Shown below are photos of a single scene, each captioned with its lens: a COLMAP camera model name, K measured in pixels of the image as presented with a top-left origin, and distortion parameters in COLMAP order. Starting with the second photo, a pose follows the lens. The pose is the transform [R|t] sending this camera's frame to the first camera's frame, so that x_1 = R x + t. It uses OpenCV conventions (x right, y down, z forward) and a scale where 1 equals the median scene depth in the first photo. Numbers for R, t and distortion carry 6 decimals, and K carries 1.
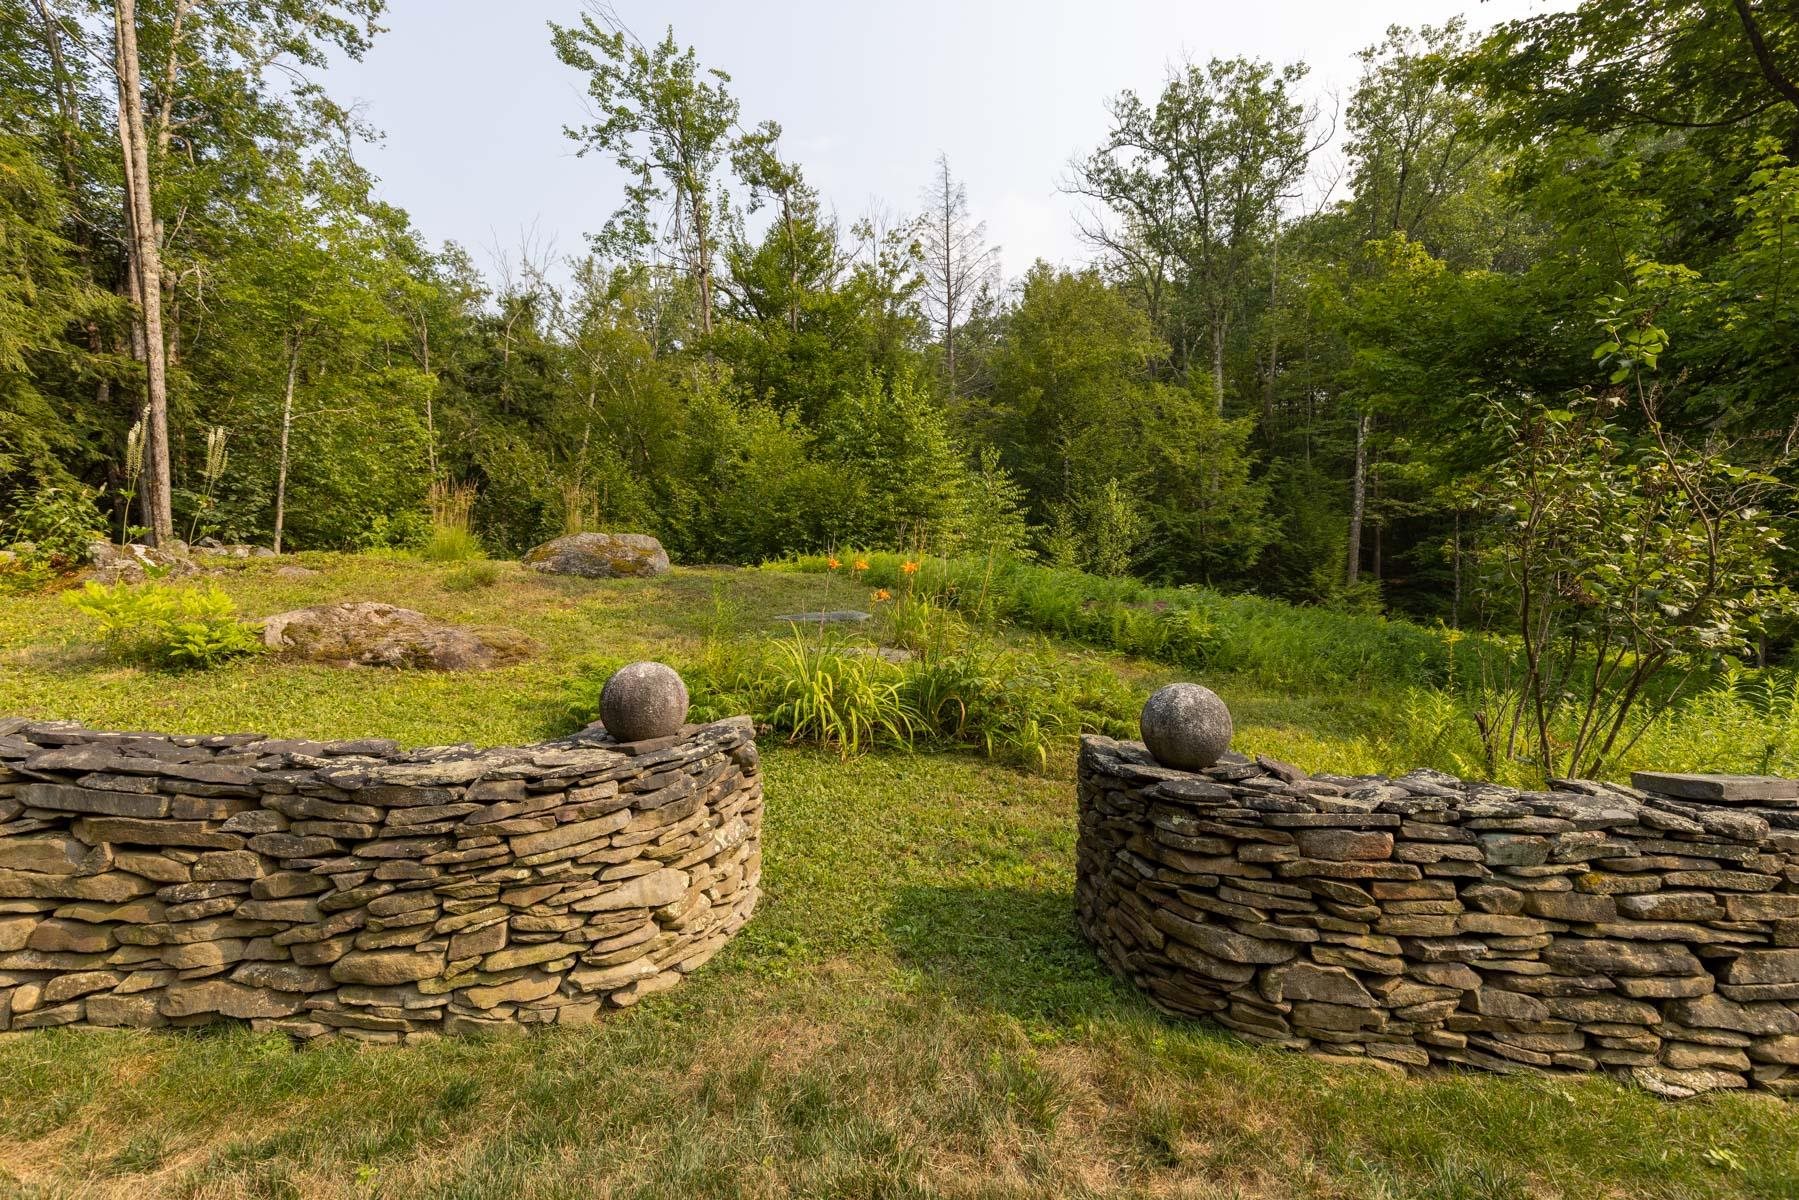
lens RADIAL K [[821.0, 0, 899.5], [0, 821.0, 600.0], [0, 0, 1]] dist [0.017047, -0.000088]
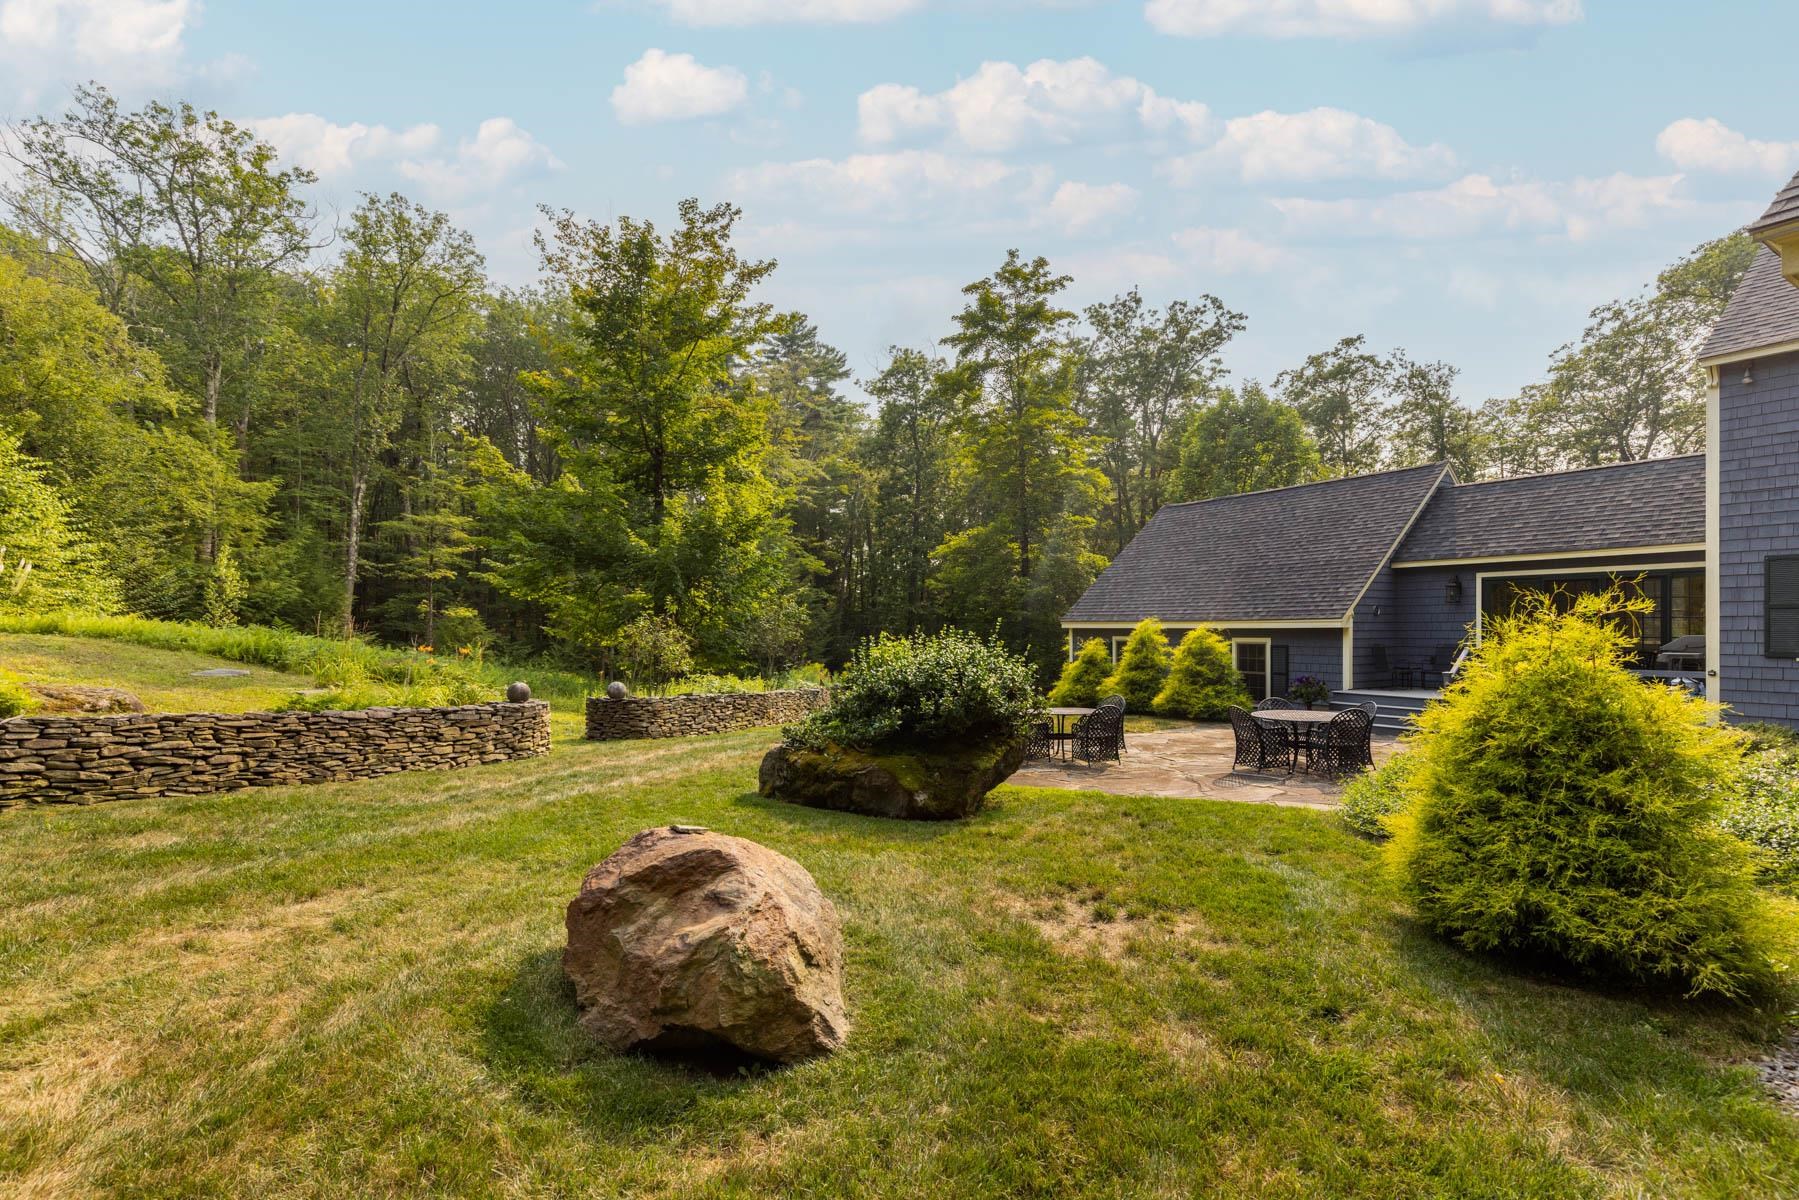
lens RADIAL K [[821.0, 0, 899.5], [0, 821.0, 600.0], [0, 0, 1]] dist [0.017047, -0.000088]
pose [[0.397910, 0.036006, 0.916718, -0.222861], [0.016900, 0.998772, -0.046565, -0.007391], [-0.917269, 0.034021, 0.396813, -0.155985]]
